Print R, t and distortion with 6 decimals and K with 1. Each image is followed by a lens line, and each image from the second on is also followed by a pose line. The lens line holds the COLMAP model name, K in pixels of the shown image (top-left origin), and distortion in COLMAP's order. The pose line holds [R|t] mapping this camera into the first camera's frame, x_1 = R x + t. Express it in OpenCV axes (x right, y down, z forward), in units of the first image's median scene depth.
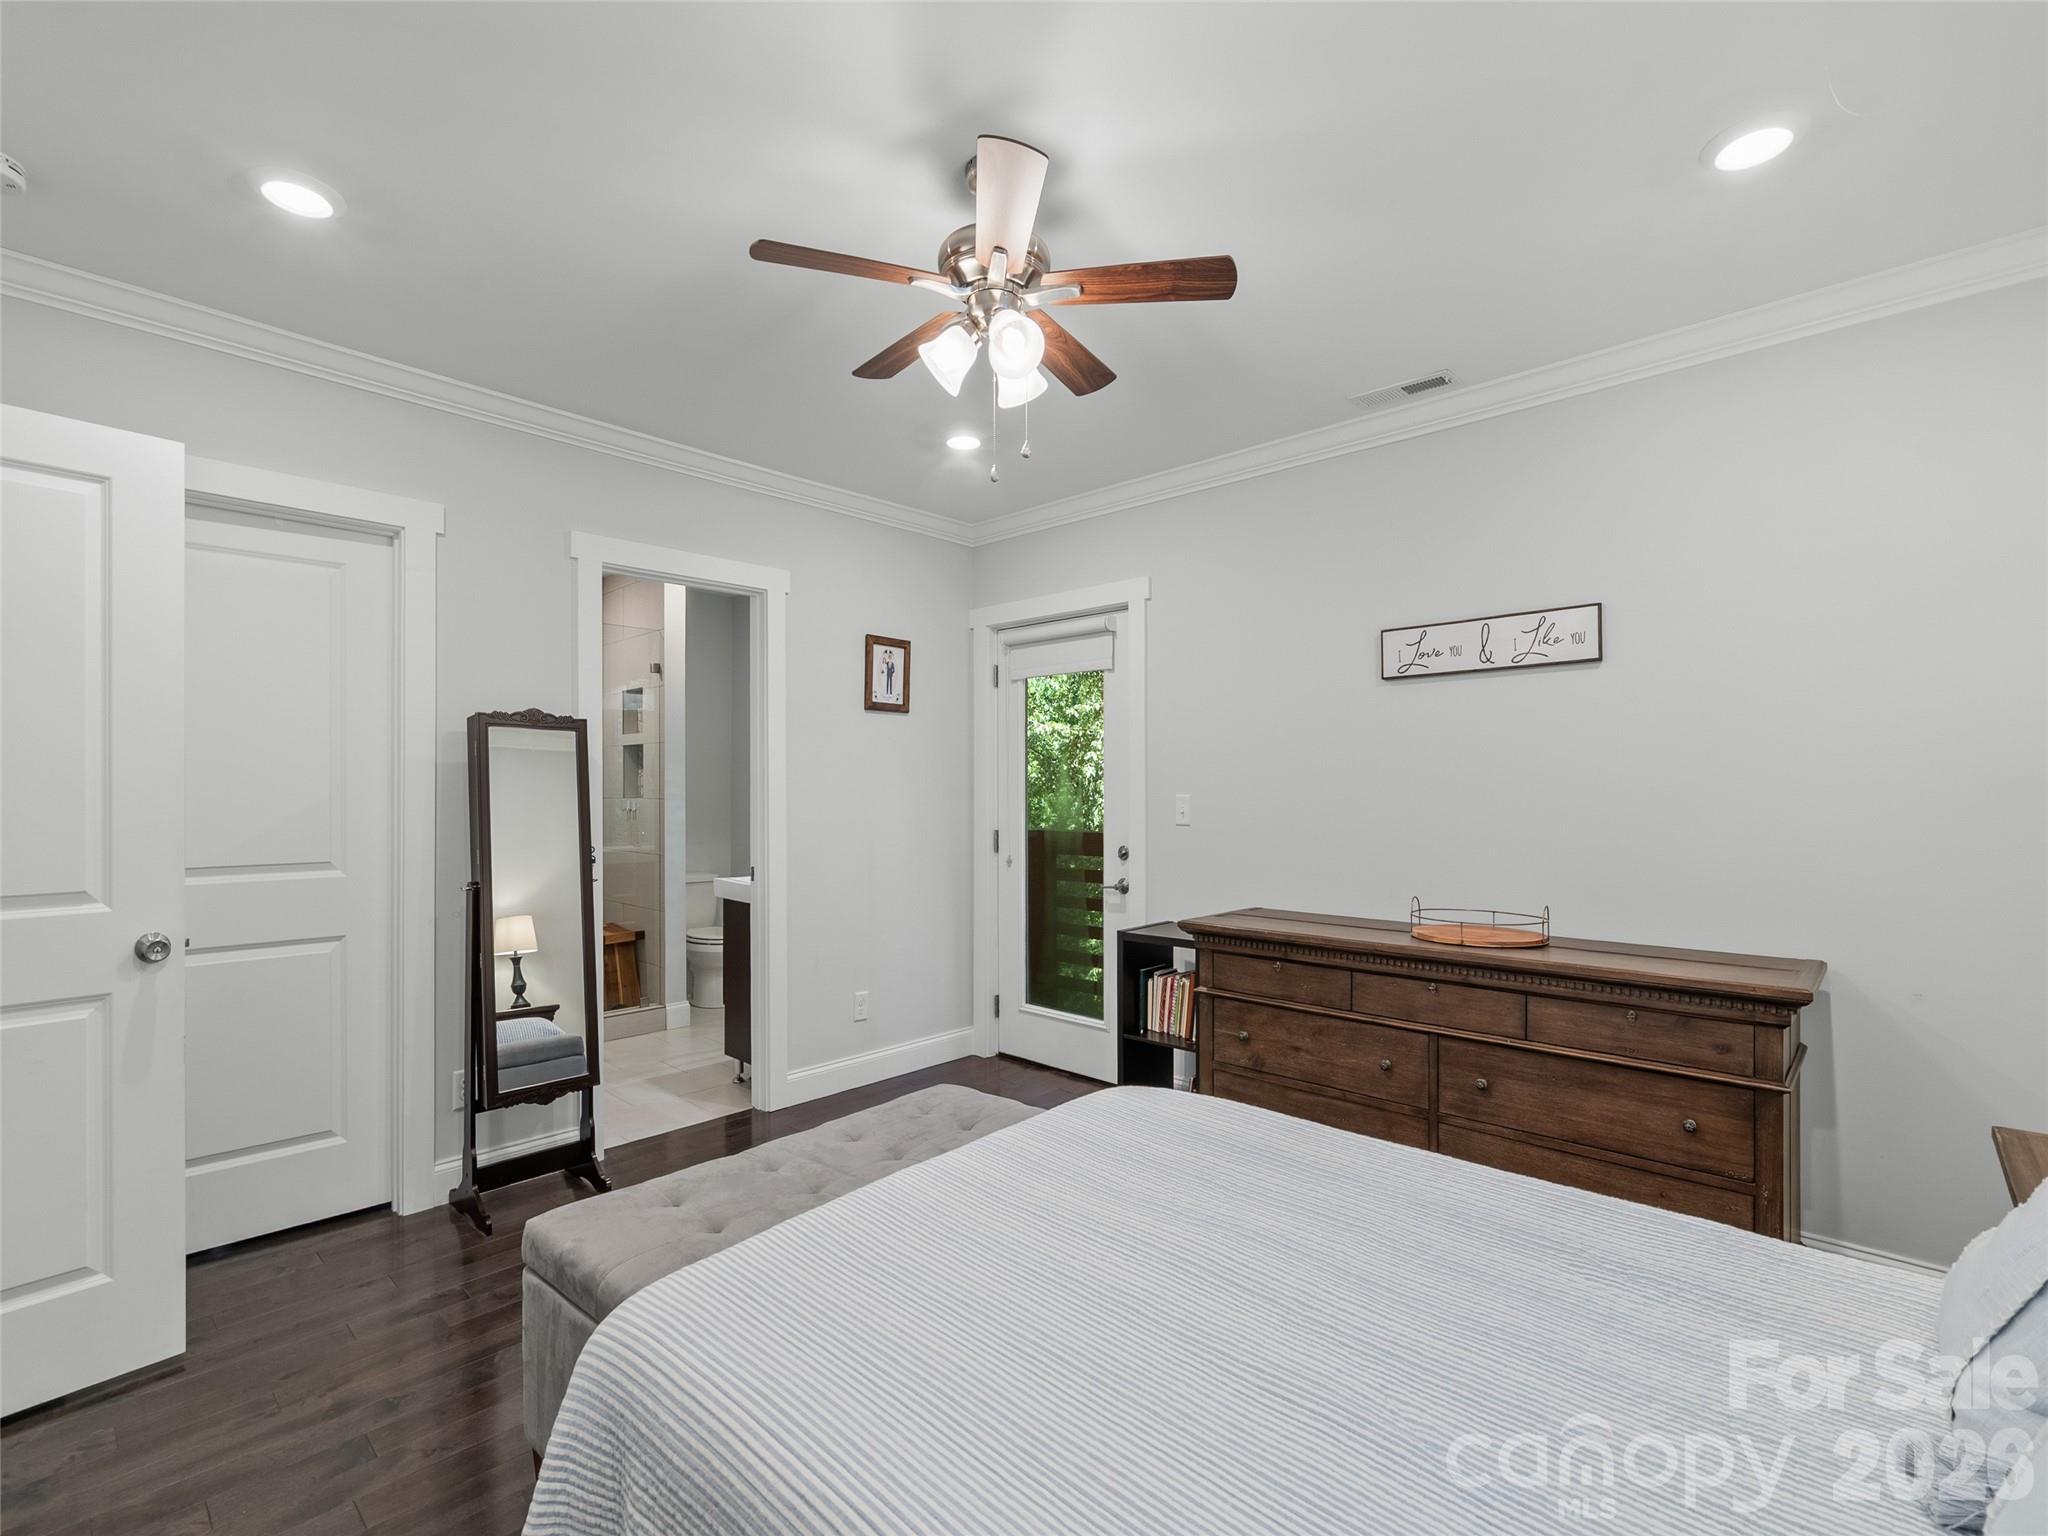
lens RADIAL K [[952.2, 0, 1031.1], [0, 952.2, 791.7], [0, 0, 1]] dist [0.001411, 0.000101]
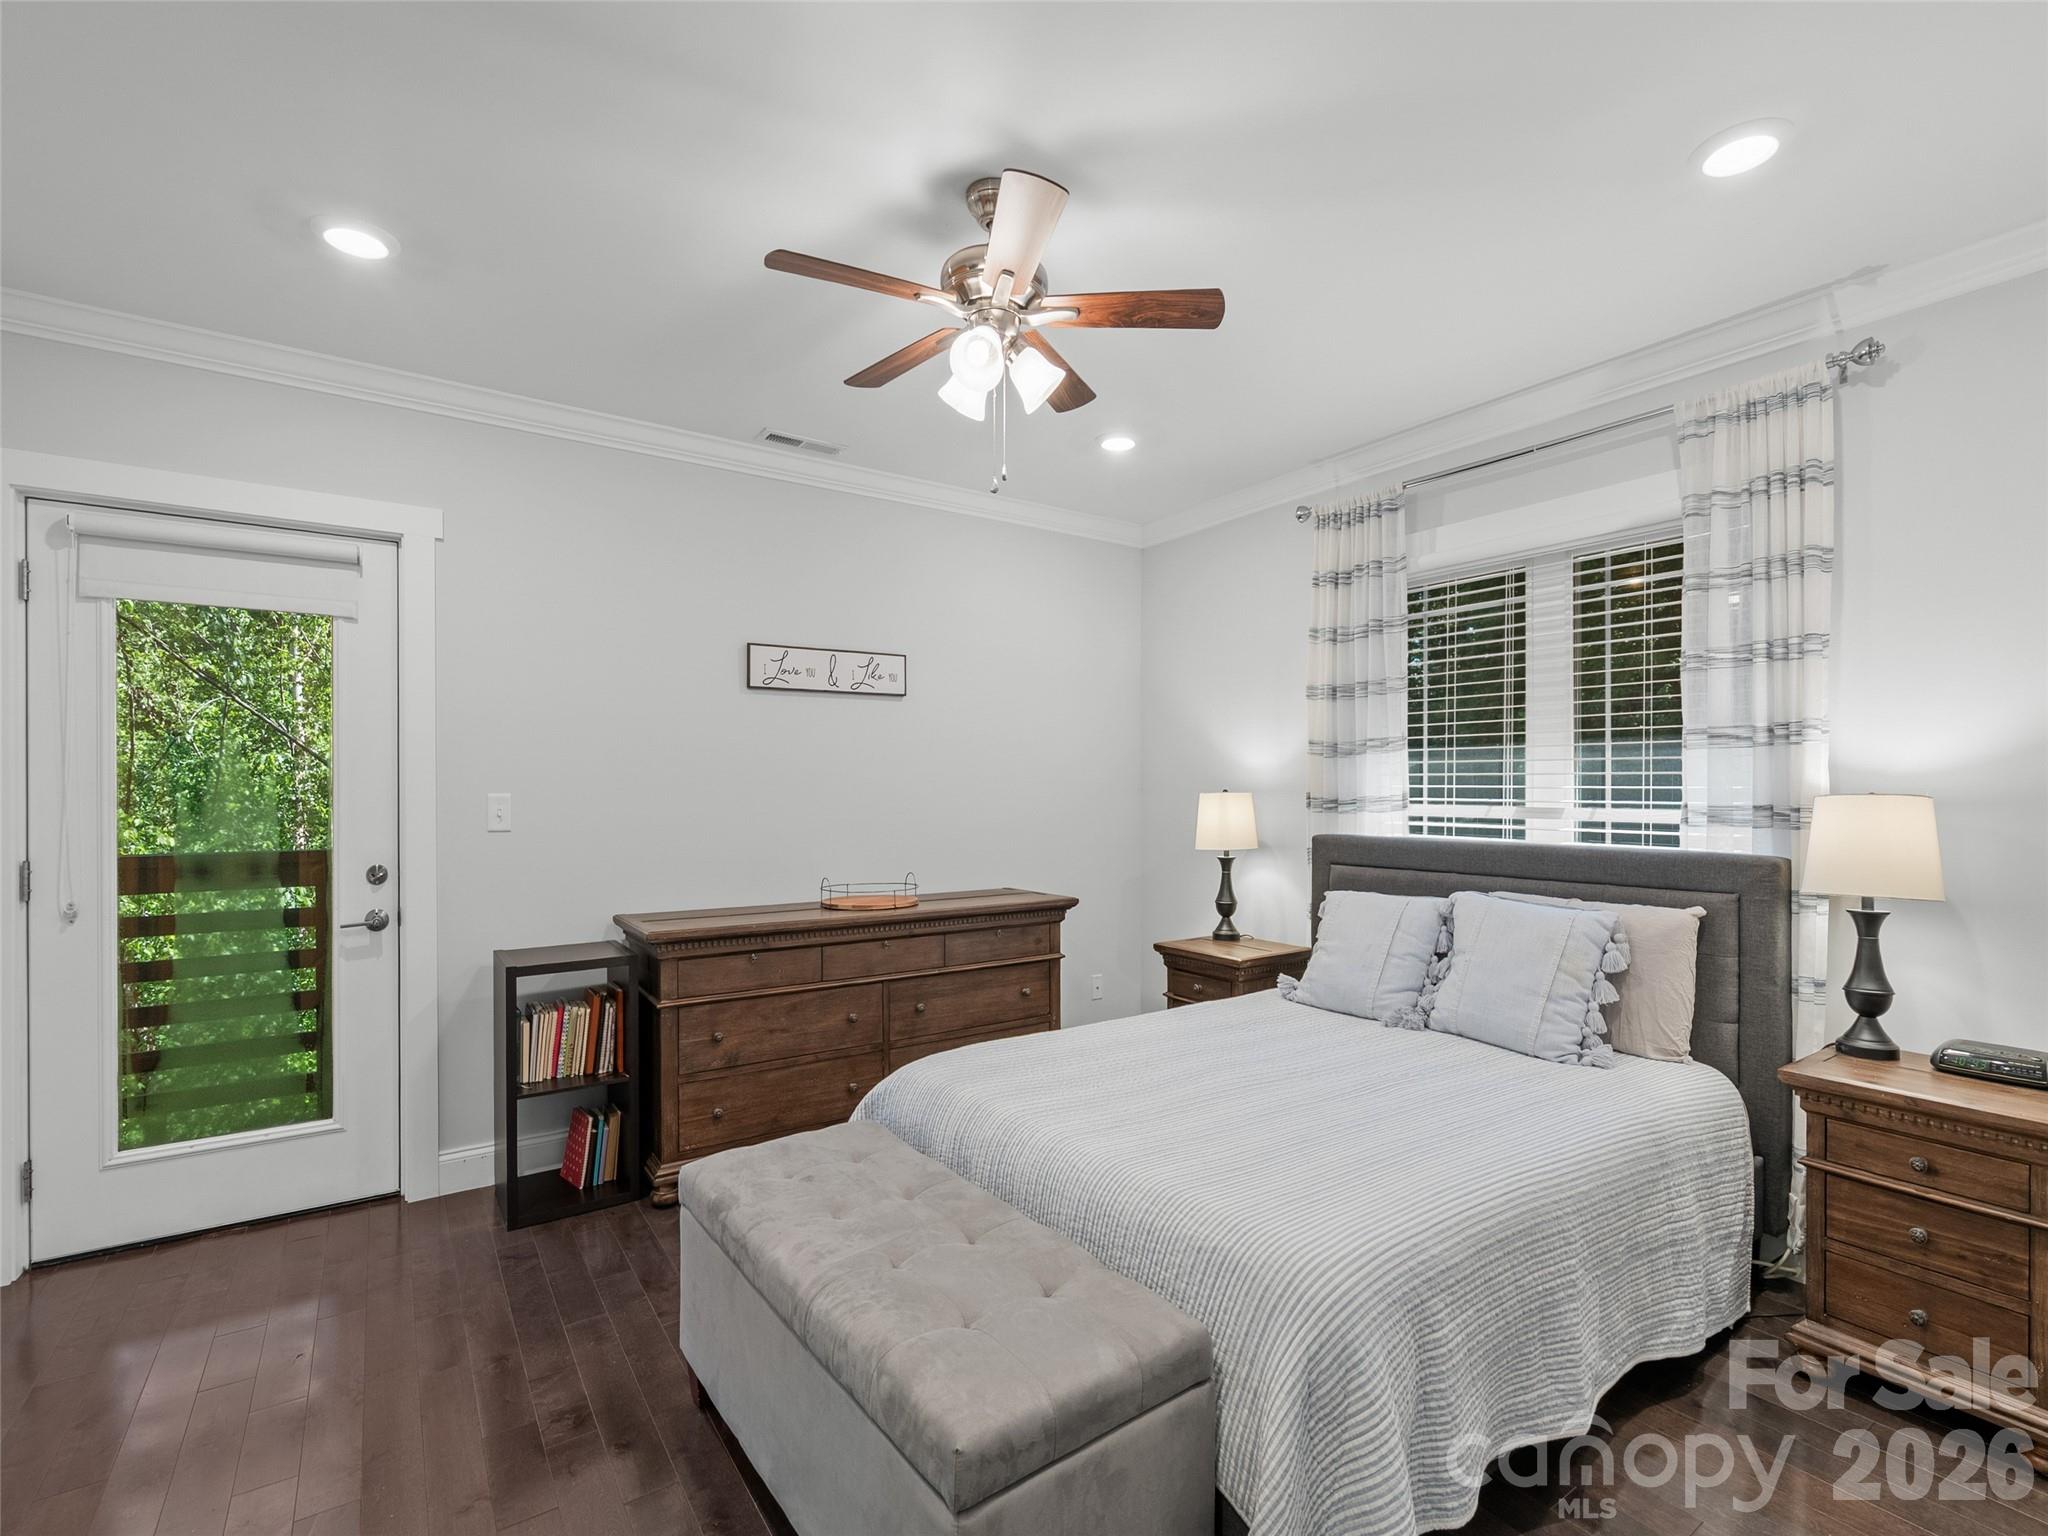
lens RADIAL K [[952.2, 0, 1031.1], [0, 952.2, 791.7], [0, 0, 1]] dist [0.001411, 0.000101]
pose [[0.216969, -0.002953, 0.976174, -0.715622], [0.003106, 0.999992, 0.002335, 0.000828], [-0.976174, 0.002526, 0.216977, 0.500245]]
